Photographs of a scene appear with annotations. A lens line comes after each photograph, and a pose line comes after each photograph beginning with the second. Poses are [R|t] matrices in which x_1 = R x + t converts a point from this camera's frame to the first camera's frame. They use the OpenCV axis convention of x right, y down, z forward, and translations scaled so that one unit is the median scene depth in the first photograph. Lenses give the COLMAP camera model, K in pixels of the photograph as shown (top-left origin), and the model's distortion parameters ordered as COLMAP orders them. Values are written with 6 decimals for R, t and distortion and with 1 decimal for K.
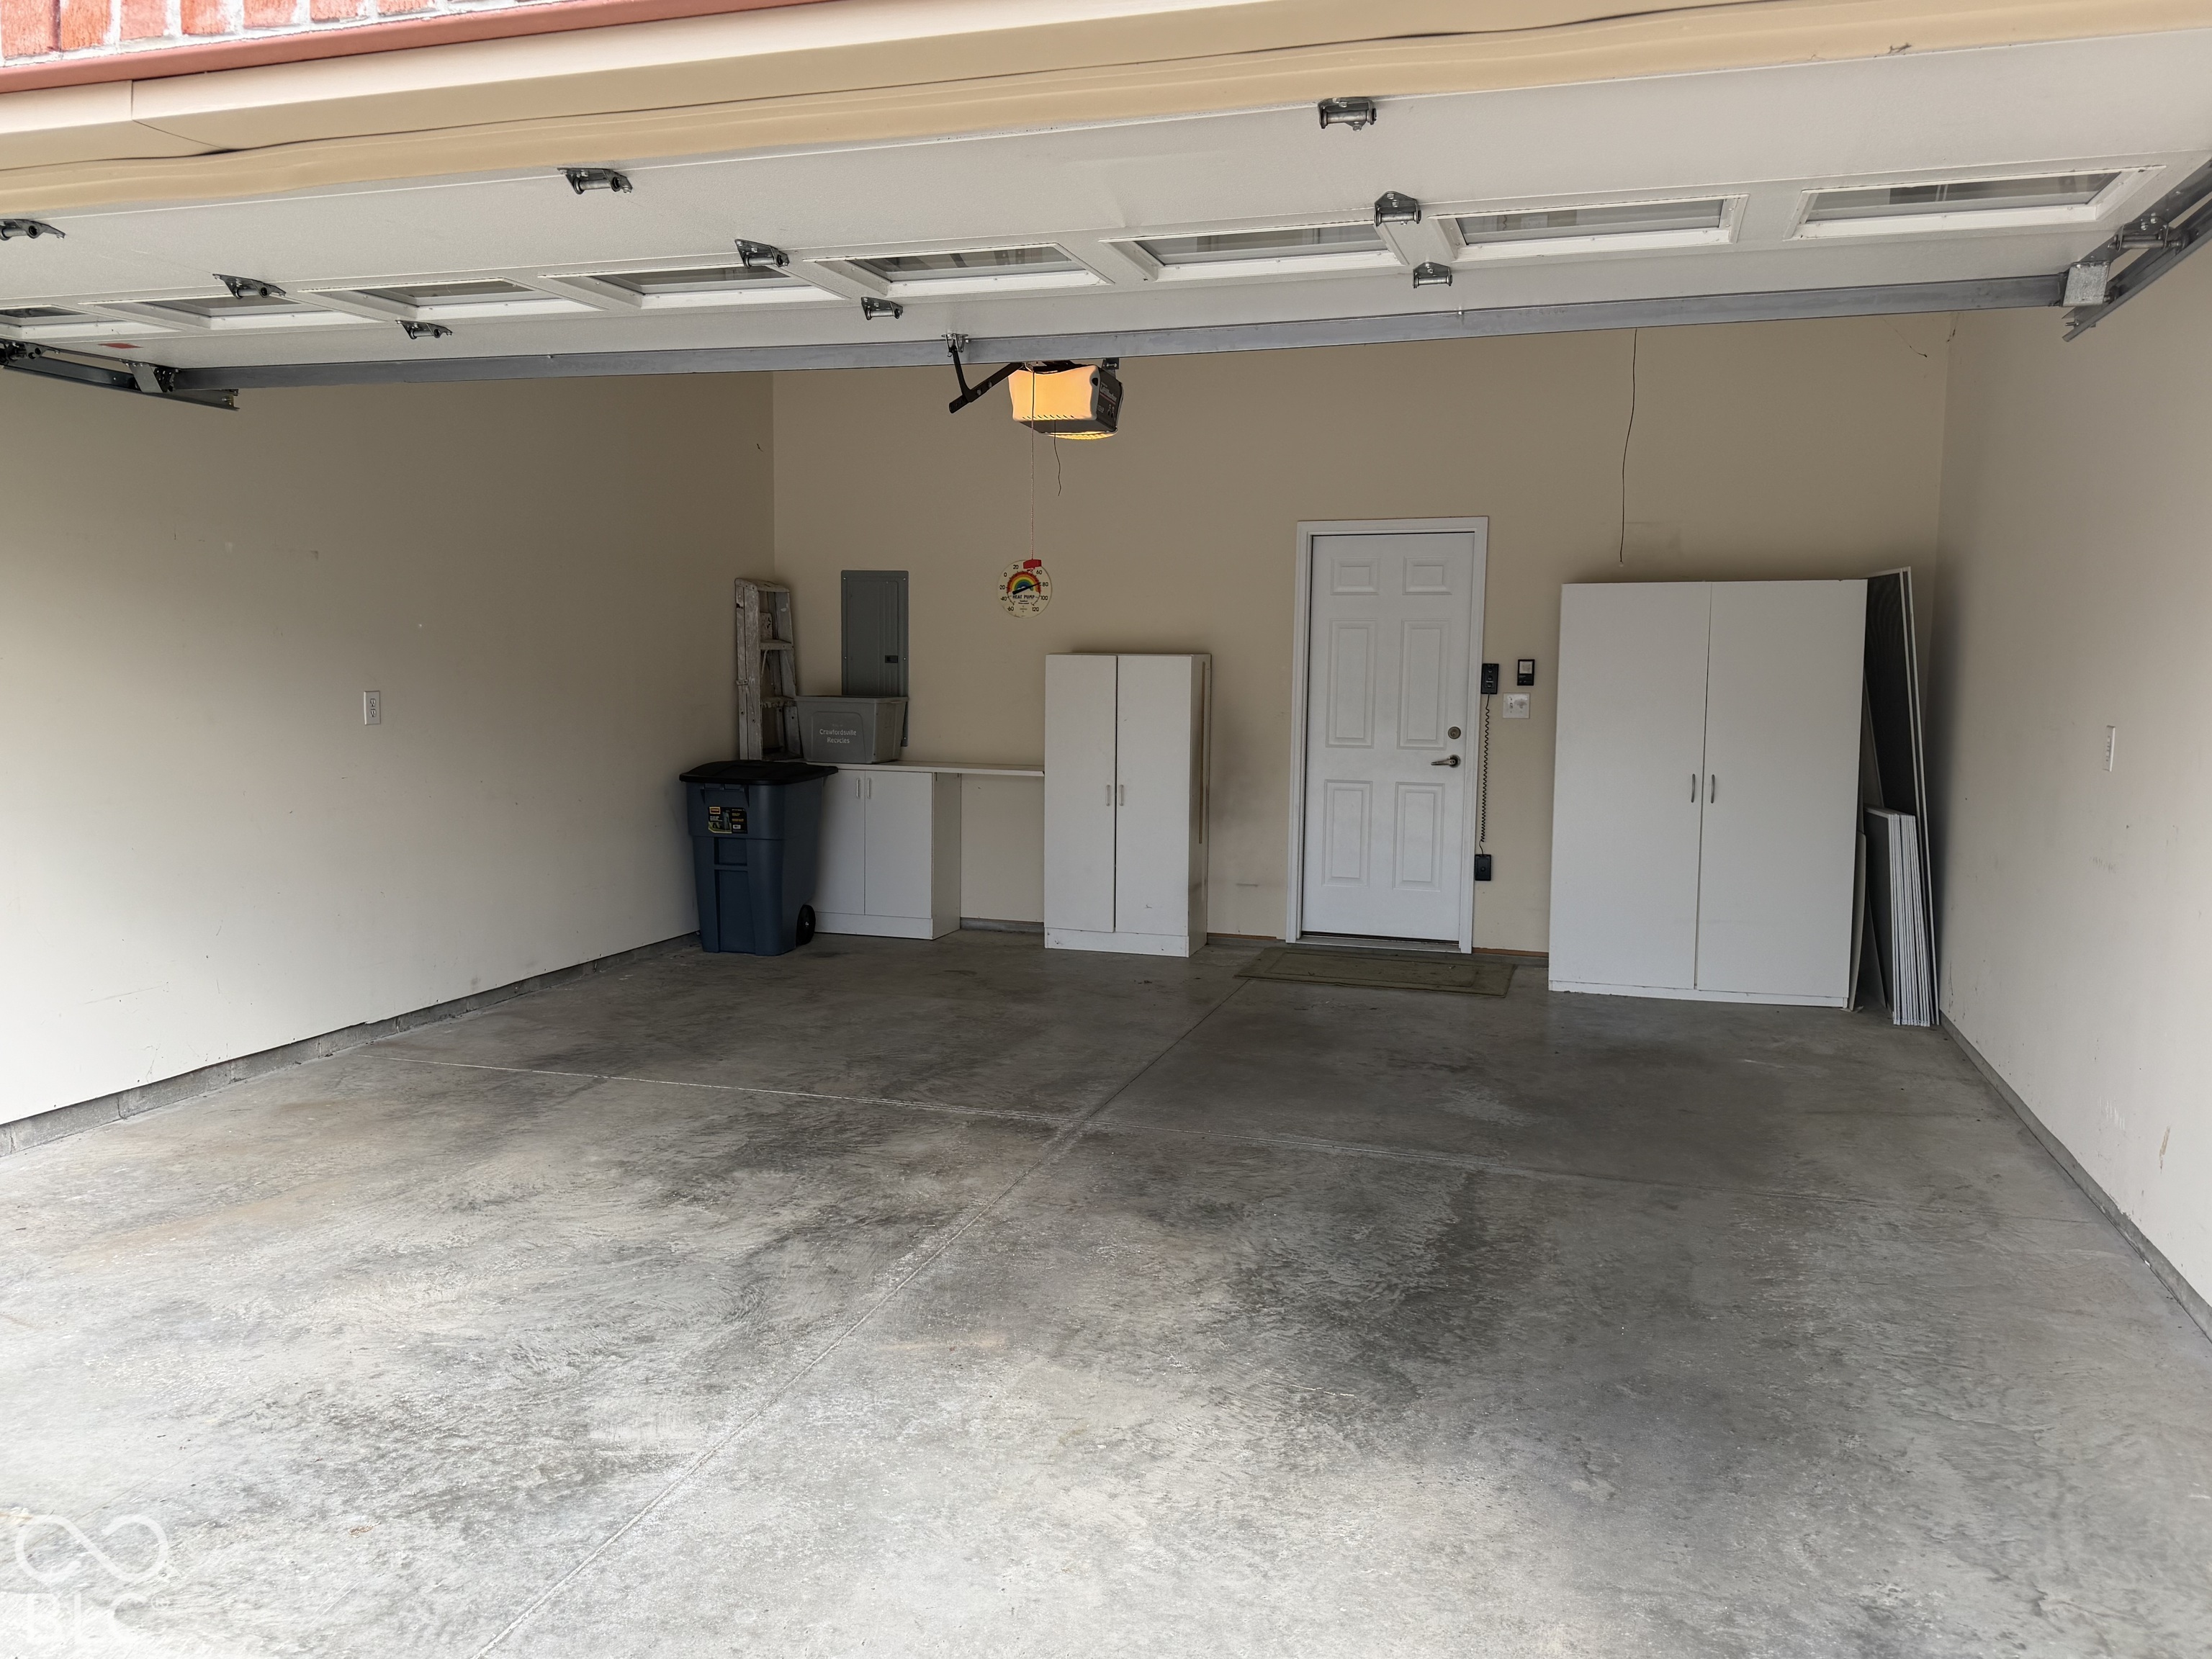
lens RADIAL K [[1645.6, 0, 1107.8], [0, 1645.6, 827.7], [0, 0, 1]] dist [0.053318, -0.012911]
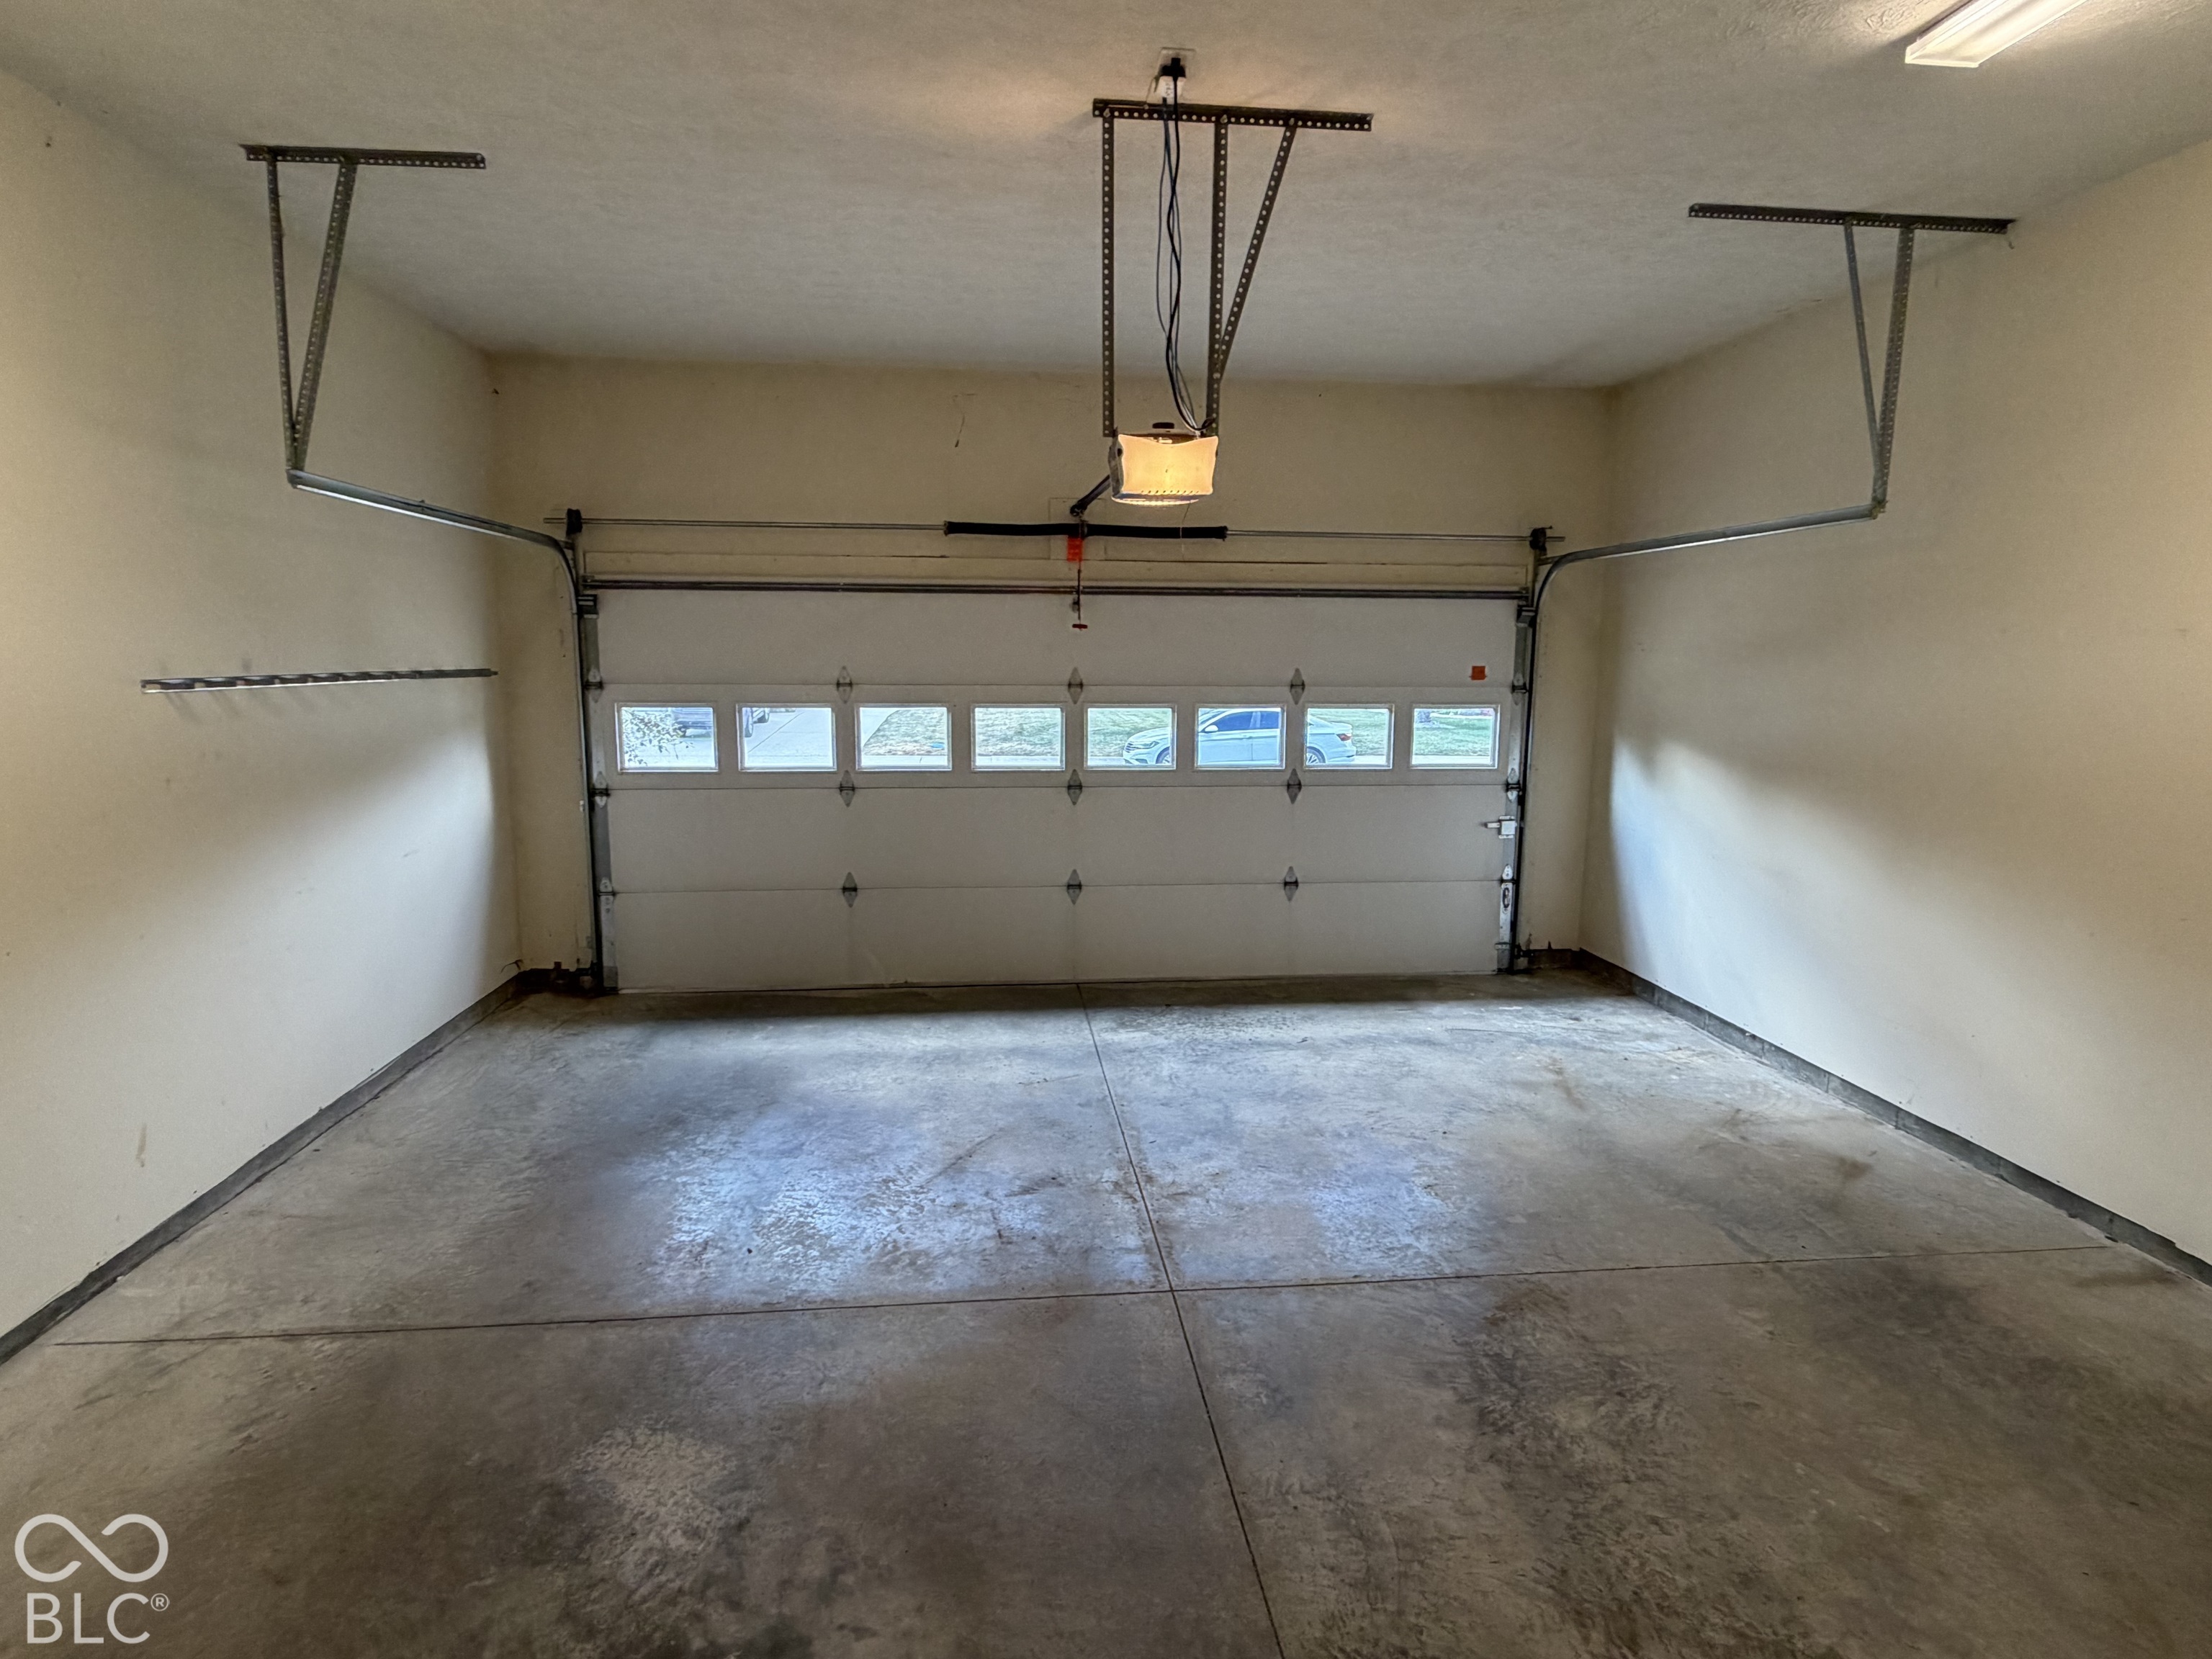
lens RADIAL K [[1167.7, 0, 1103.8], [0, 1167.7, 827.6], [0, 0, 1]] dist [0.000093, -0.000055]
pose [[-0.915507, 0.038110, -0.400494, 0.348967], [-0.062379, 0.970016, 0.234898, -0.268026], [0.397437, 0.240033, -0.885679, 2.011764]]
